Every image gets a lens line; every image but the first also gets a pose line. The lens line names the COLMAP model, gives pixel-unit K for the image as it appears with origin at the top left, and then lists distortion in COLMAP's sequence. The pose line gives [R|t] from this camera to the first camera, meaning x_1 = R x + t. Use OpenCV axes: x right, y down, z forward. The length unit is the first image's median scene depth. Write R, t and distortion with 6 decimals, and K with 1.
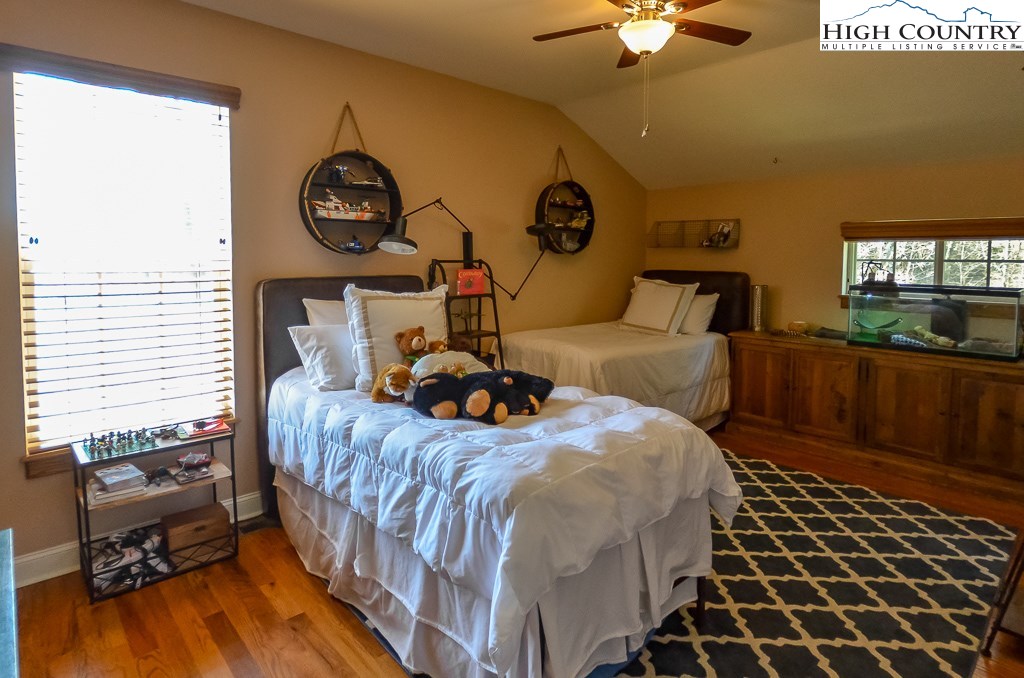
lens RADIAL K [[550.3, 0, 512.0], [0, 550.3, 339.0], [0, 0, 1]] dist [0.001034, 0.000086]
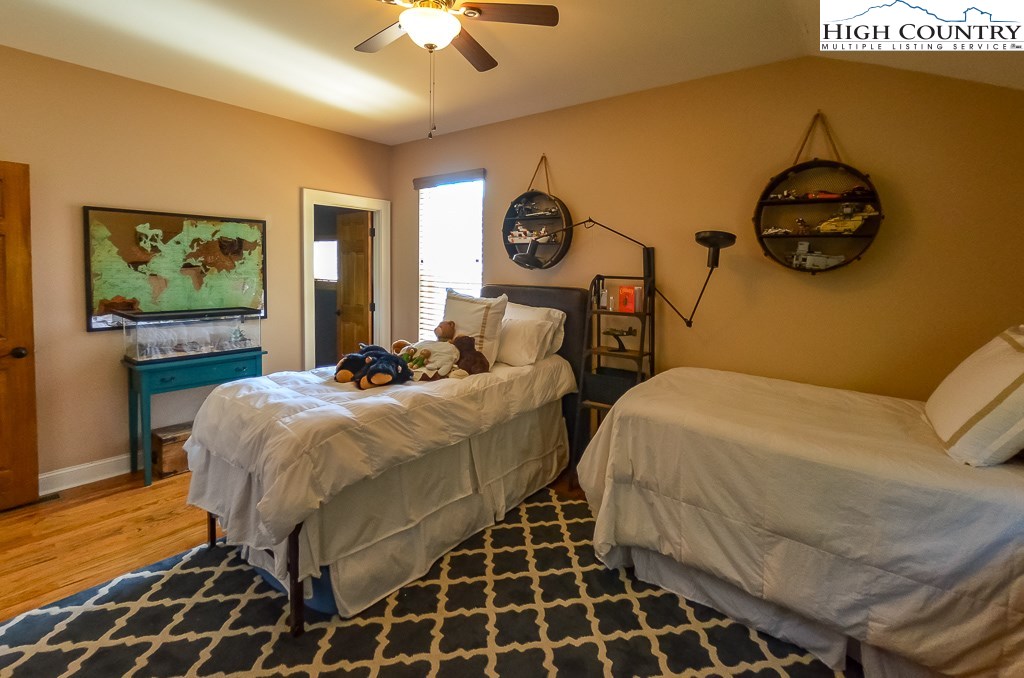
lens RADIAL K [[472.7, 0, 512.0], [0, 472.7, 310.2], [0, 0, 1]] dist [-0.000545, 0.000002]
pose [[0.153743, 0.090780, -0.983932, 0.807575], [-0.164125, 0.984285, 0.065167, -0.120613], [0.974385, 0.151469, 0.166226, 0.766868]]
